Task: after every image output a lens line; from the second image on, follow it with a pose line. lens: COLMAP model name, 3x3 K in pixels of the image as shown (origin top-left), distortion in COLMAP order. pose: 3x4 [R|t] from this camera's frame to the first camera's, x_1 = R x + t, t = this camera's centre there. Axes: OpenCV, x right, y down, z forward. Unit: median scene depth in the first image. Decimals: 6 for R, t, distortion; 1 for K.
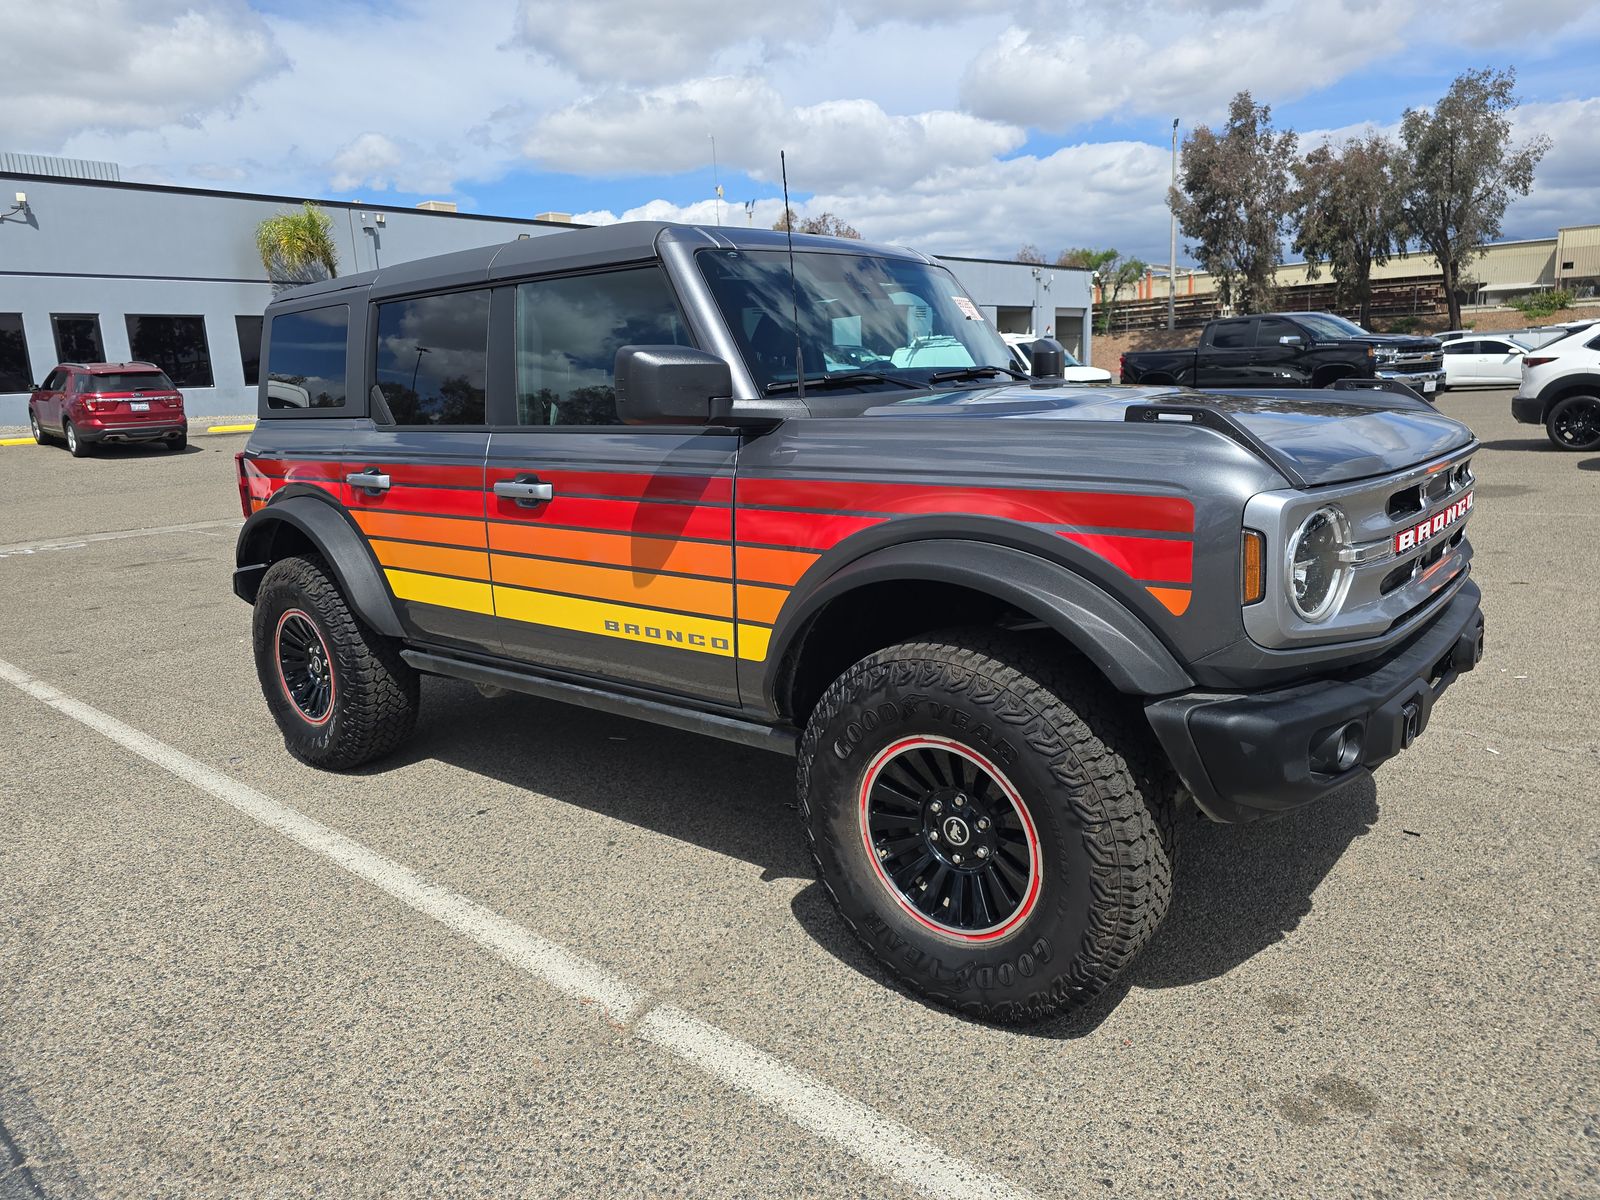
lens RADIAL K [[1106.2, 0, 792.9], [0, 1106.2, 591.4], [0, 0, 1]] dist [0.038065, -0.004684]
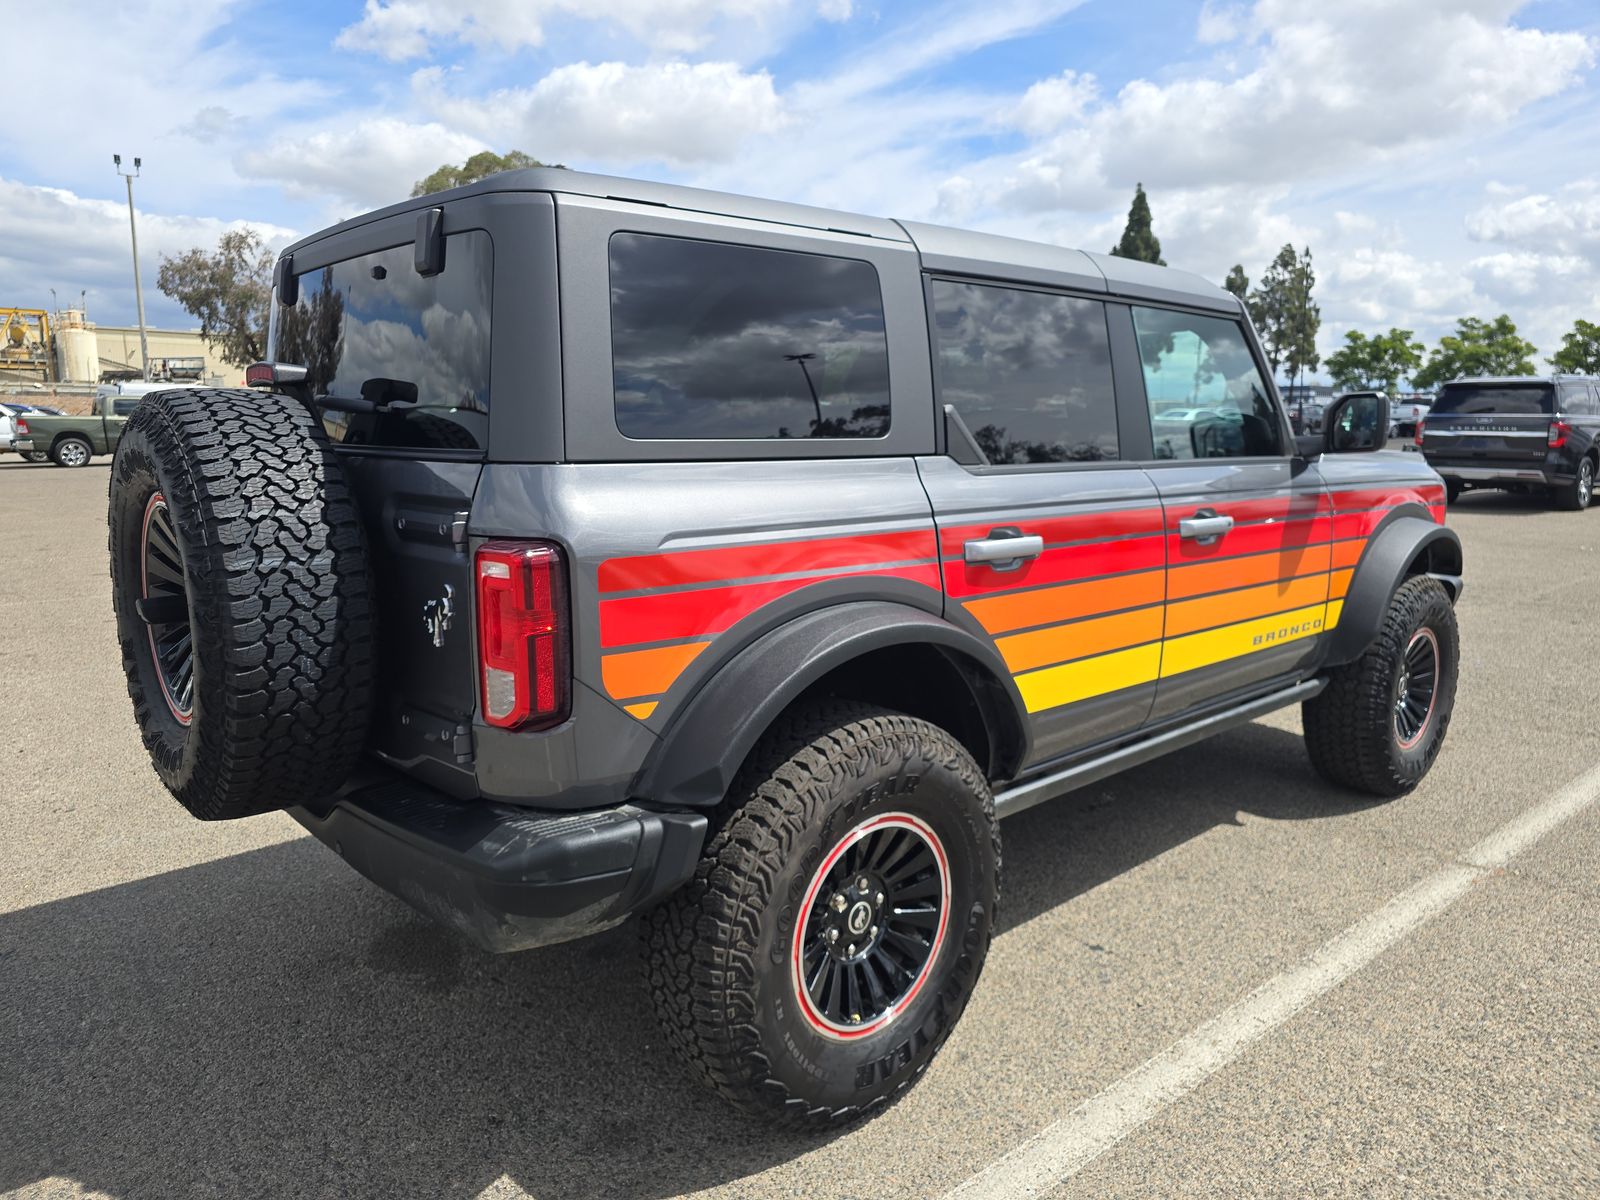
lens RADIAL K [[1106.2, 0, 792.9], [0, 1106.2, 591.4], [0, 0, 1]] dist [0.038065, -0.004684]
pose [[0.114560, -0.098927, 0.988478, -1.215678], [0.185090, 0.979732, 0.076600, -0.172627], [-0.976021, 0.174183, 0.130548, 1.214860]]
